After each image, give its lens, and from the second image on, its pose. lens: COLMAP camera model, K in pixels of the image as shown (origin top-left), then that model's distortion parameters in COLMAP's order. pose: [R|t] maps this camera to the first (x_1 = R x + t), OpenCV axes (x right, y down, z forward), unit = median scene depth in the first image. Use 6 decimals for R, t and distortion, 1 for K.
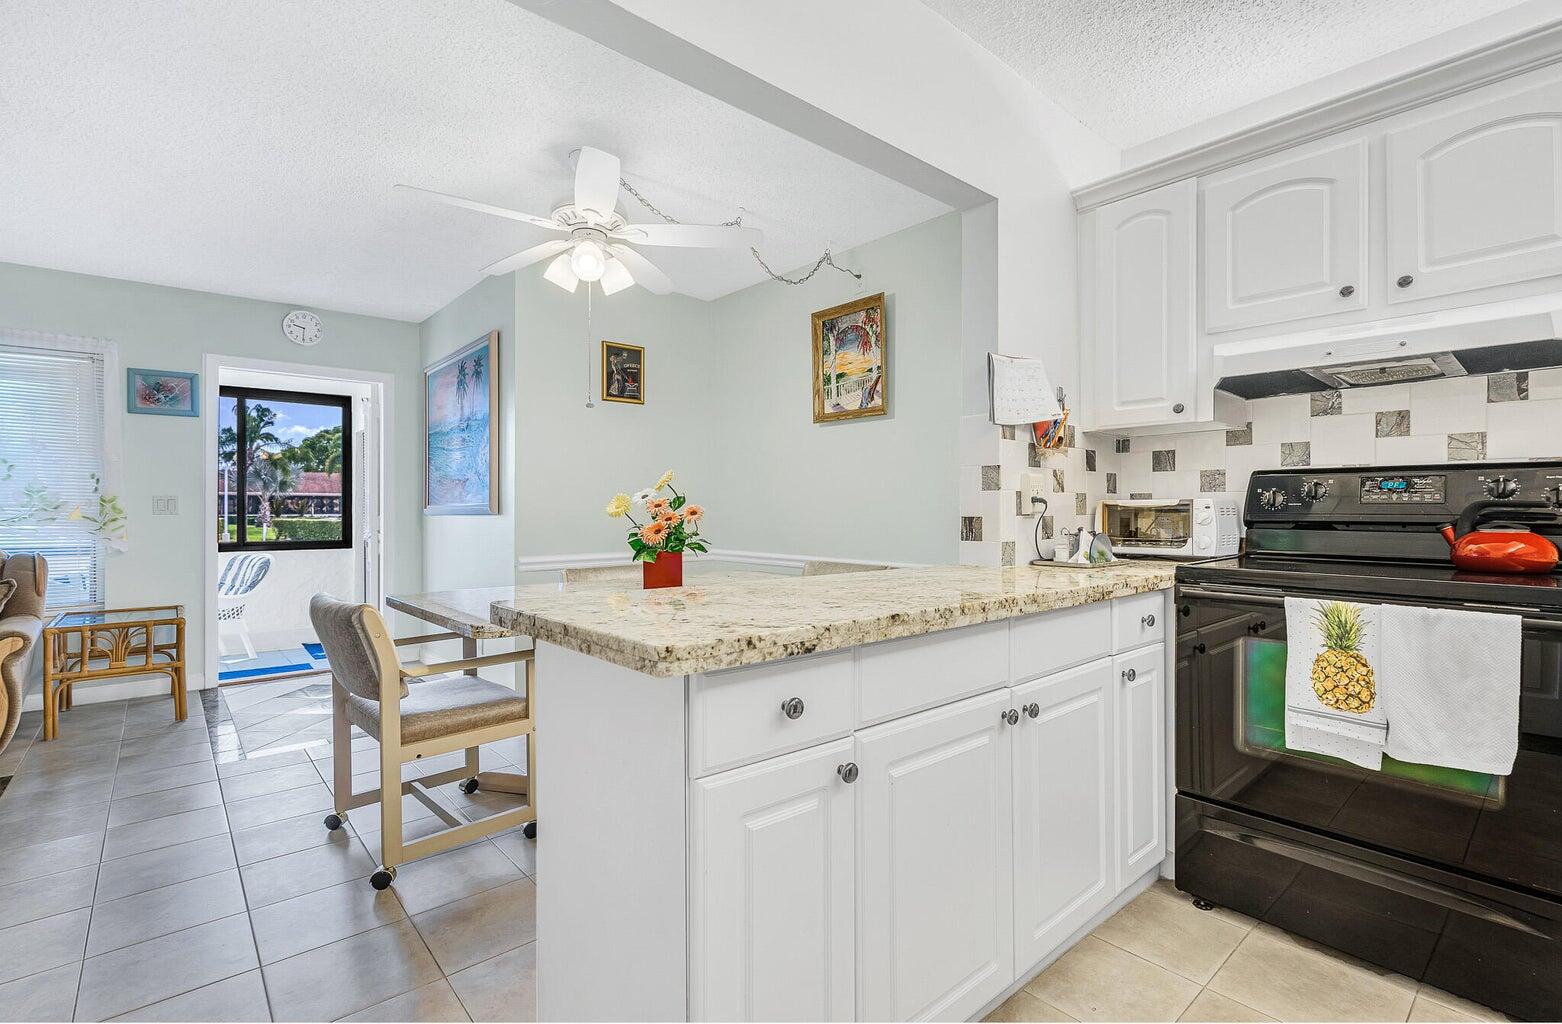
lens RADIAL K [[717.1, 0, 795.1], [0, 717.1, 511.5], [0, 0, 1]] dist [-0.018604, 0.002871]
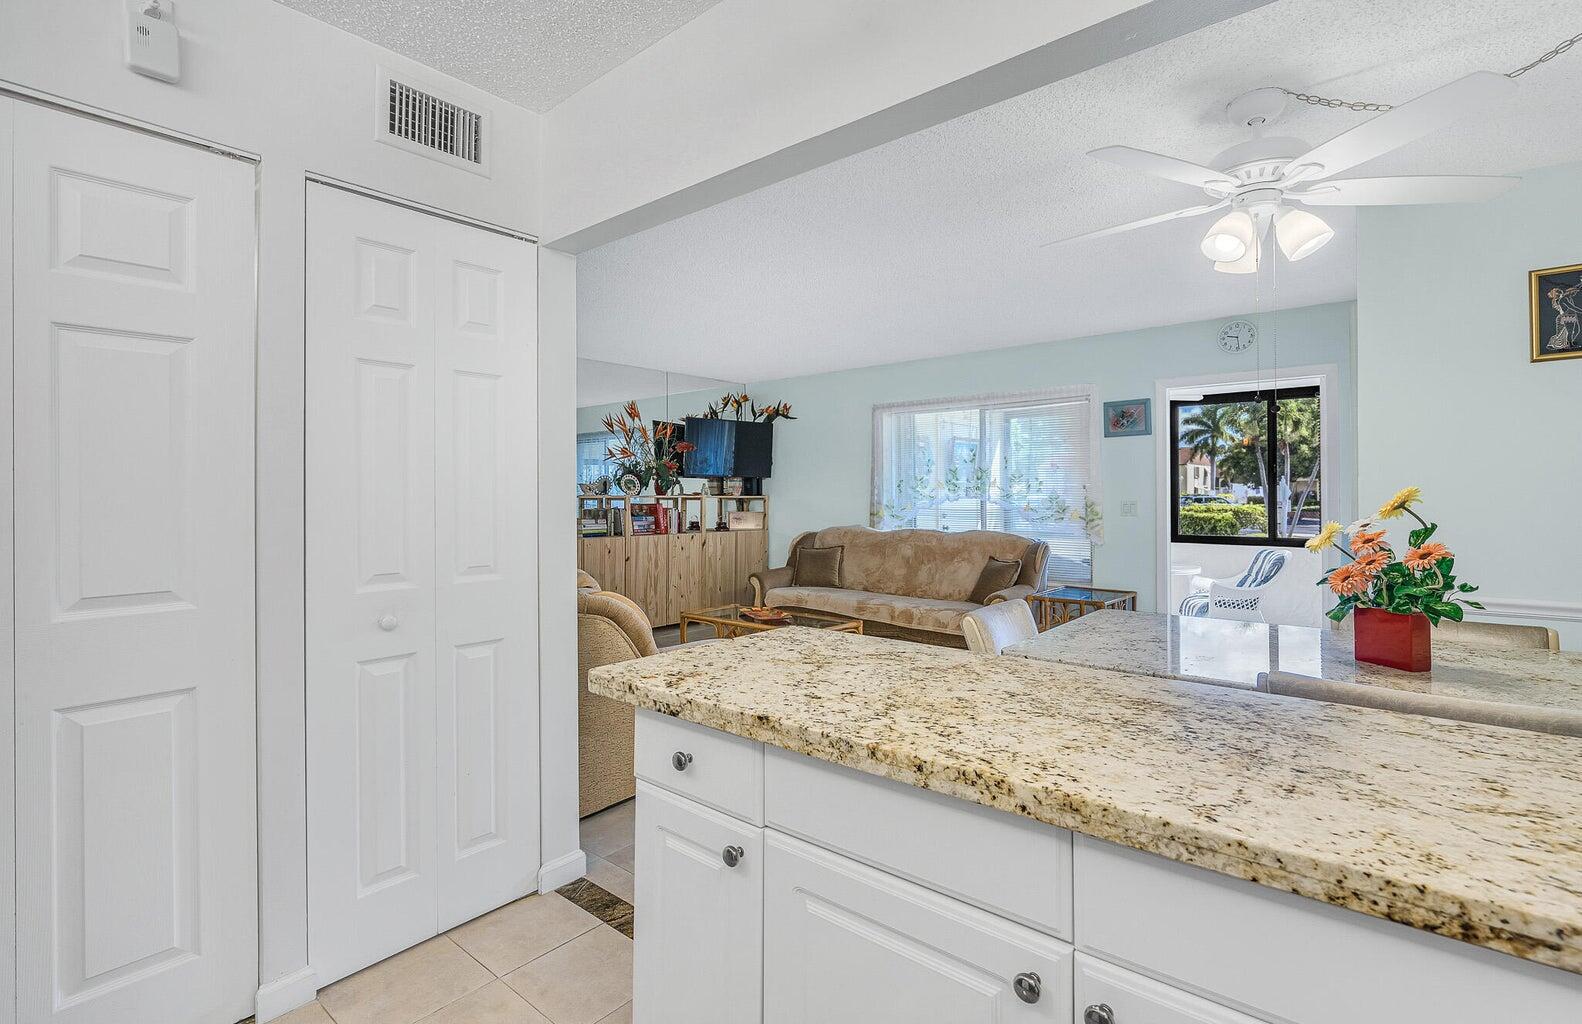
lens RADIAL K [[739.7, 0, 806.7], [0, 739.7, 490.9], [0, 0, 1]] dist [-0.013868, 0.000344]
pose [[0.146422, -0.002005, -0.989220, 0.302253], [0.002492, 0.999996, -0.001658, -0.039770], [0.989219, -0.002222, 0.146426, 0.257106]]
